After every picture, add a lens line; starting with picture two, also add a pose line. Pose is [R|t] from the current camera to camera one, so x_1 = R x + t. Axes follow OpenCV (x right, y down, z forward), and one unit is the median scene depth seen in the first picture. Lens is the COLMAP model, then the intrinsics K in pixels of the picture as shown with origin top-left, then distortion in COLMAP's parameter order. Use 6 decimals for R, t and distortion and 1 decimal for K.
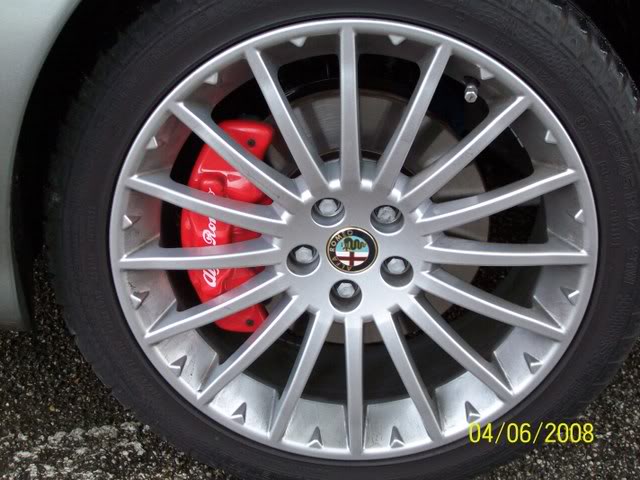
lens RADIAL K [[955.0, 0, 320.0], [0, 955.0, 240.0], [0, 0, 1]] dist [-0.126364, -0.022140]
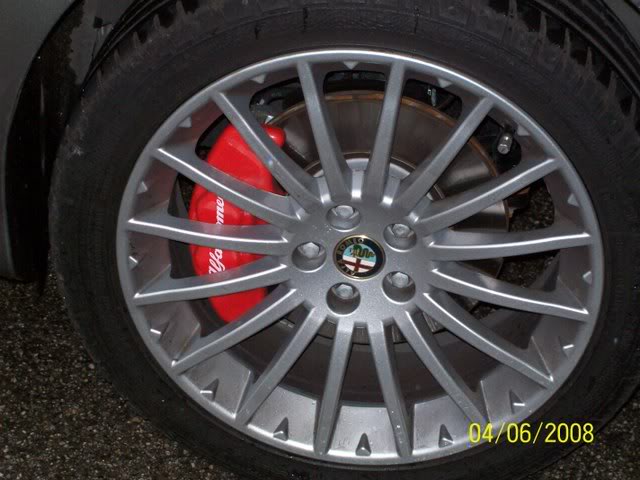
lens RADIAL K [[1979.4, 0, 320.0], [0, 1979.4, 240.0], [0, 0, 1]] dist [0.076997, 0.872538]
pose [[0.979211, 0.198614, 0.041220, -0.094461], [-0.202541, 0.968474, 0.145035, -0.295672], [-0.011115, -0.150369, 0.988568, -1.023699]]
